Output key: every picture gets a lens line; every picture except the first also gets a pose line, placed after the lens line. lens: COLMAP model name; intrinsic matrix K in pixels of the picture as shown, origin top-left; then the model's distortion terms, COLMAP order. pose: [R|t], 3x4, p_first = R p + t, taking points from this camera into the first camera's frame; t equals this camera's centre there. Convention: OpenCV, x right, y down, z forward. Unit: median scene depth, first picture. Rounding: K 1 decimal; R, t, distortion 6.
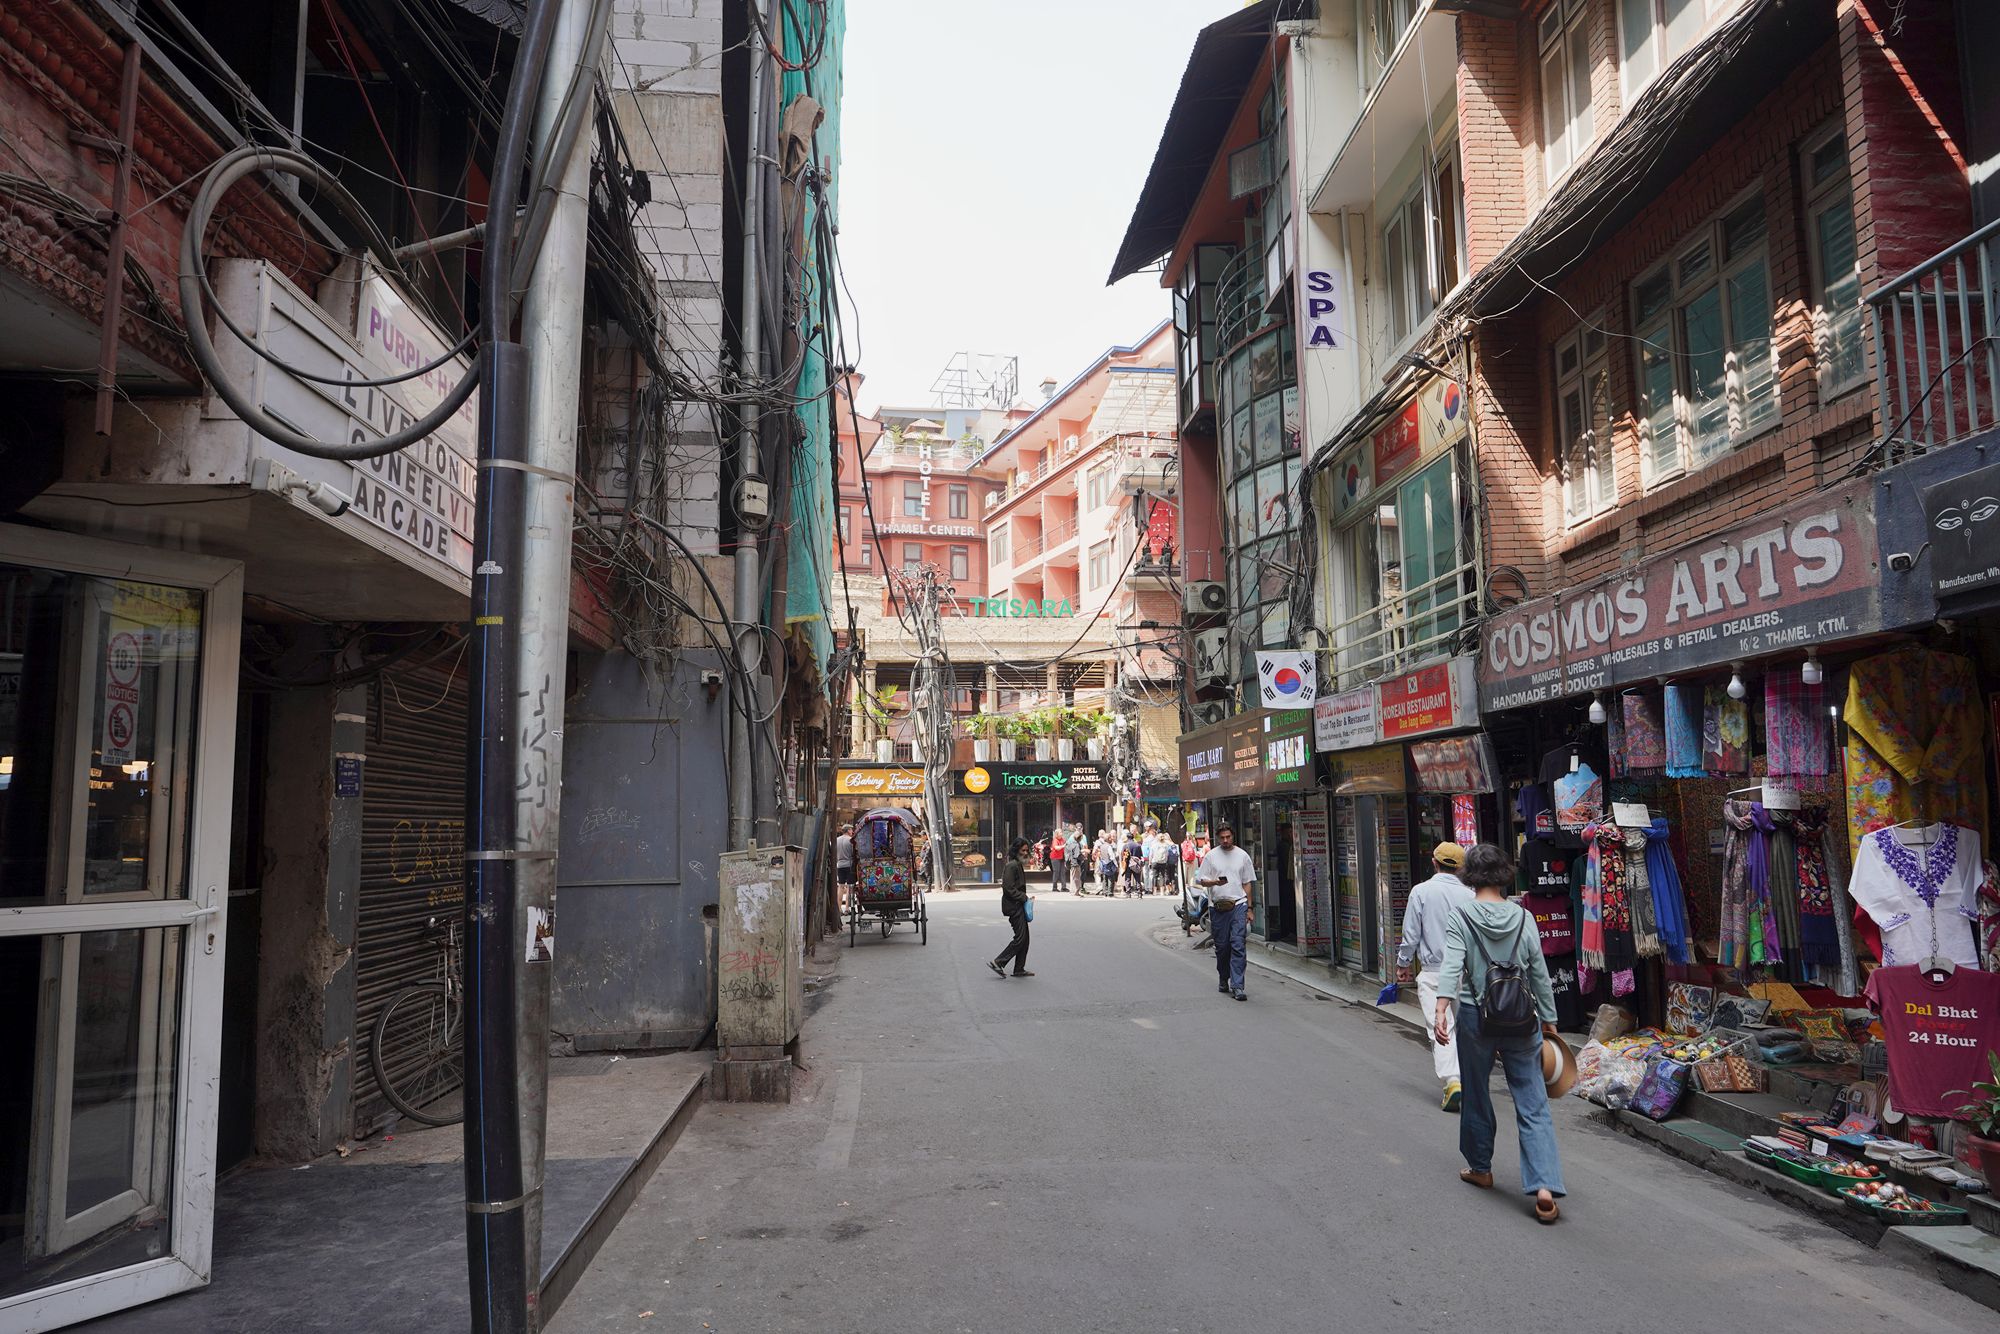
lens RADIAL K [[1347.3, 0, 997.4], [0, 1347.3, 658.4], [0, 0, 1]] dist [-0.000131, 0.004853]
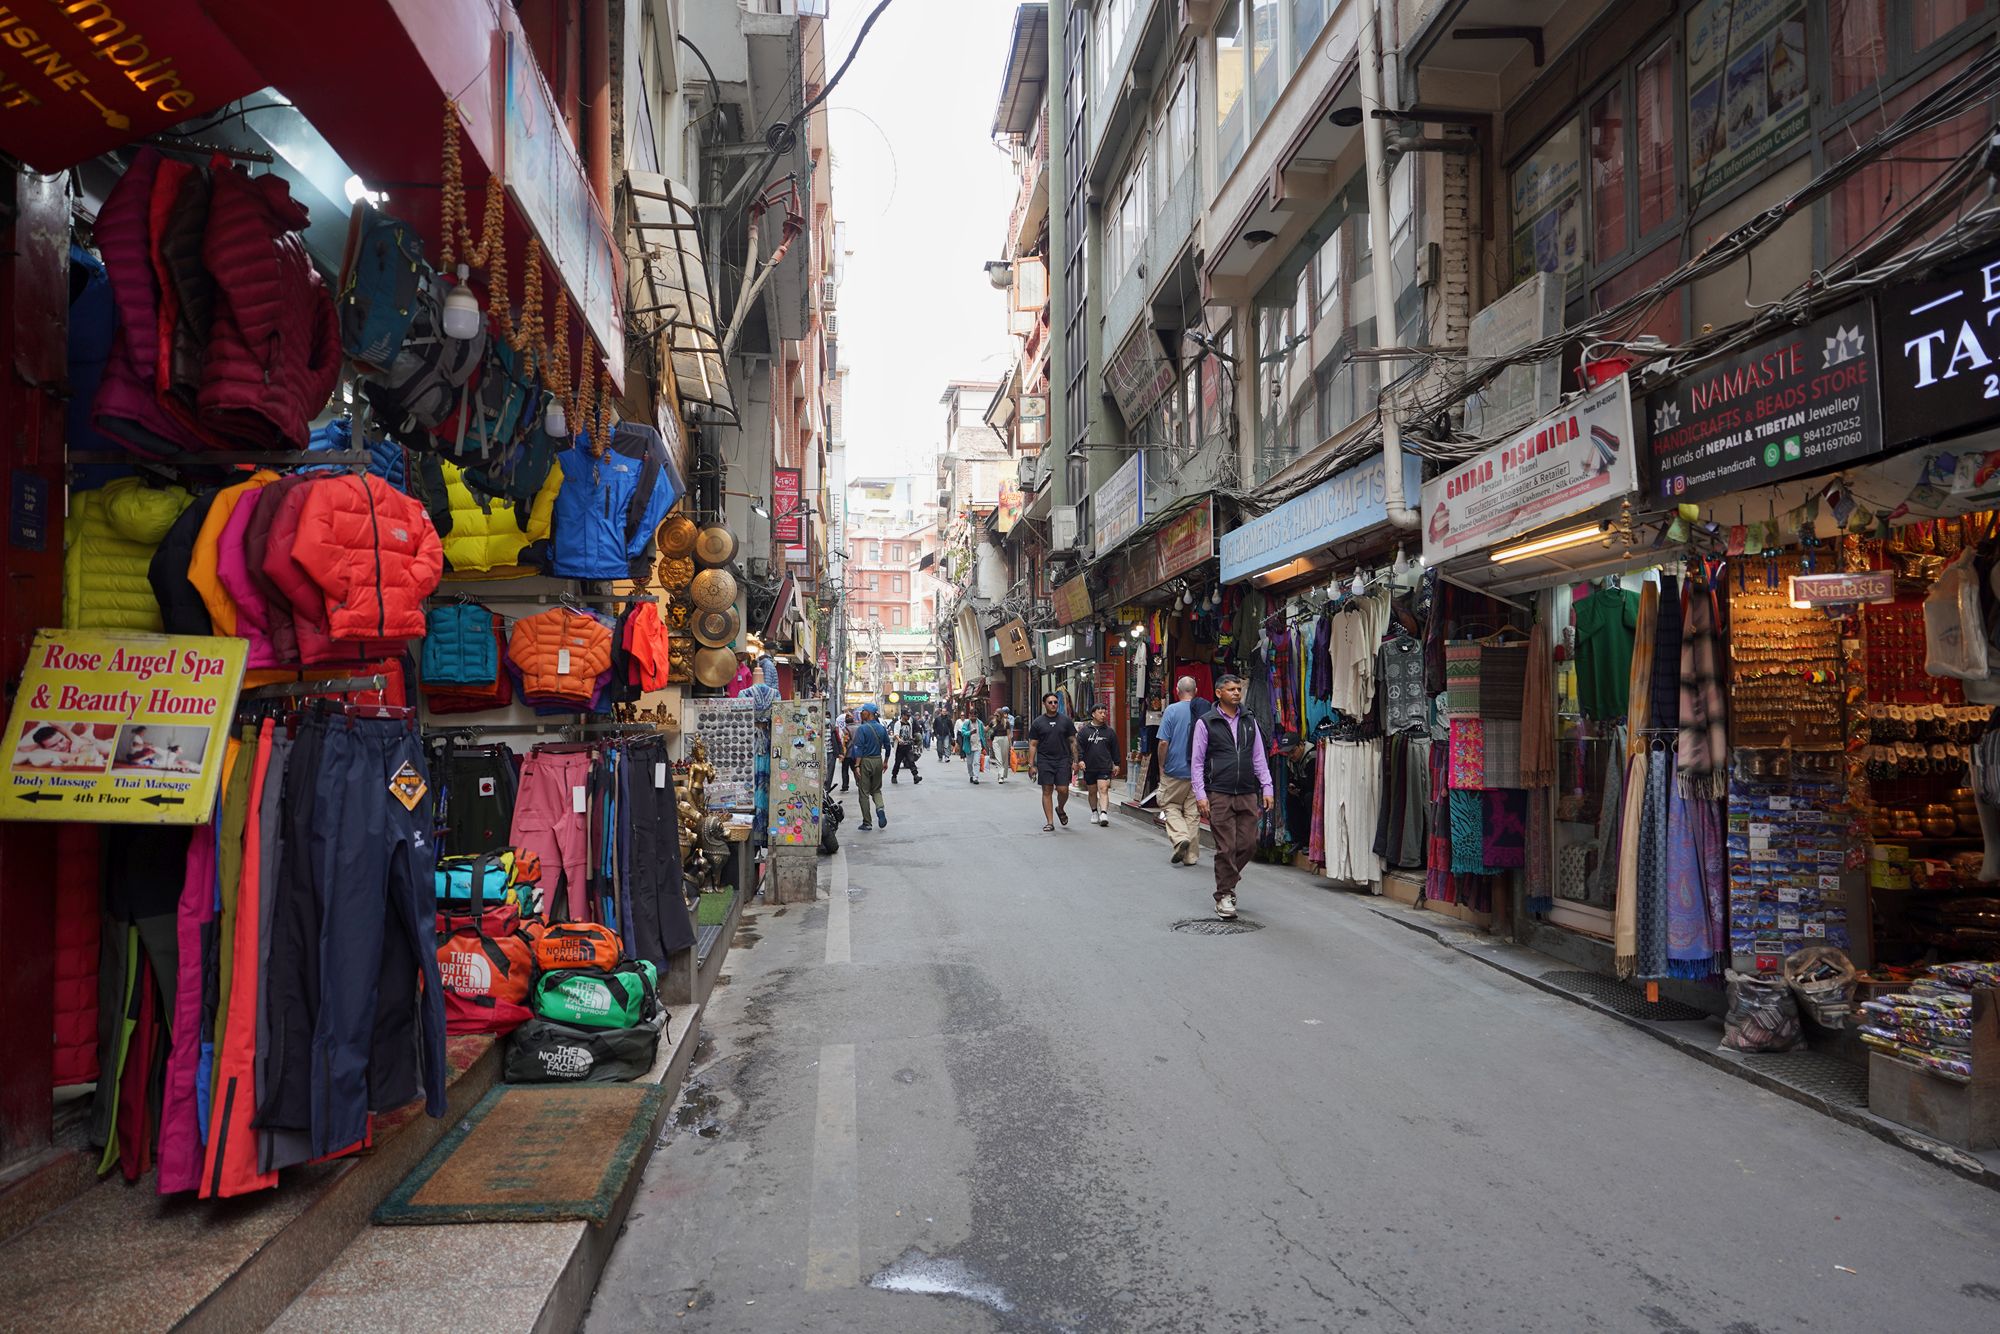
lens RADIAL K [[1347.3, 0, 997.4], [0, 1347.3, 658.4], [0, 0, 1]] dist [-0.000131, 0.004853]
pose [[0.999652, 0.016700, 0.020401, 0.083910], [-0.018261, 0.996716, 0.078885, -0.125864], [-0.019017, -0.079230, 0.996675, -1.033284]]
